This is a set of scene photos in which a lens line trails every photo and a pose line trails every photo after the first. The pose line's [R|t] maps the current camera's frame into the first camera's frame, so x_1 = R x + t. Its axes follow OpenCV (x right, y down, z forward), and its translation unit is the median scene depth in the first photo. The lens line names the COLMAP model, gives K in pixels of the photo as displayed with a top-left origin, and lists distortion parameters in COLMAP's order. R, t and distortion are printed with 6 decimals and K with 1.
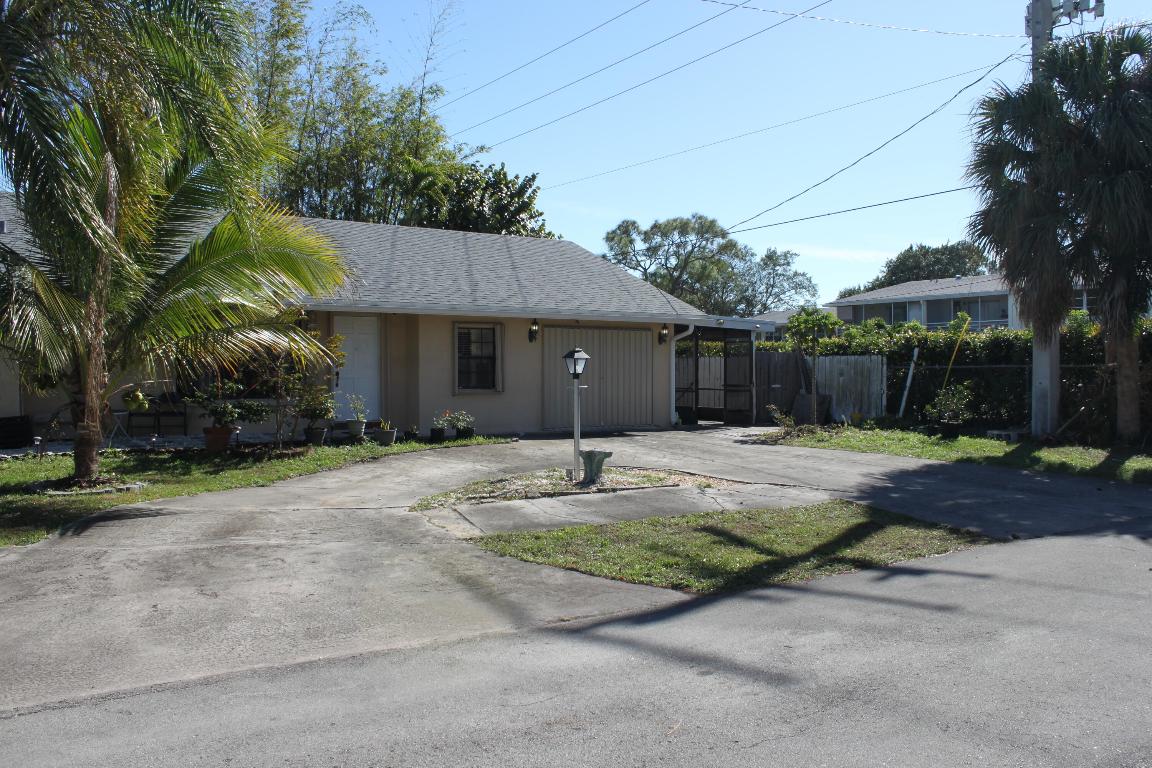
lens RADIAL K [[951.4, 0, 579.6], [0, 951.4, 376.9], [0, 0, 1]] dist [-0.165174, 0.146703]
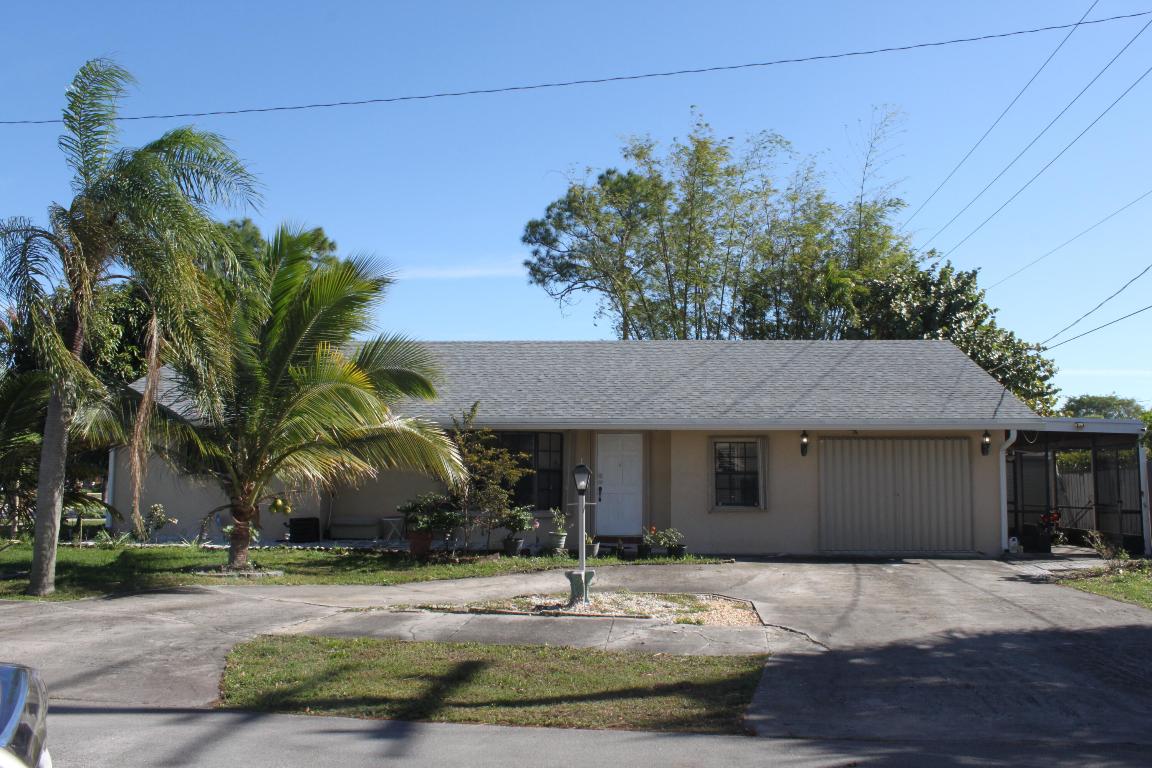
lens RADIAL K [[951.4, 0, 579.6], [0, 951.4, 376.9], [0, 0, 1]] dist [-0.165174, 0.146703]
pose [[0.763523, -0.070951, -0.641872, 0.369253], [-0.012271, 0.992173, -0.124269, 0.003524], [0.645665, 0.102758, 0.756676, 0.156507]]
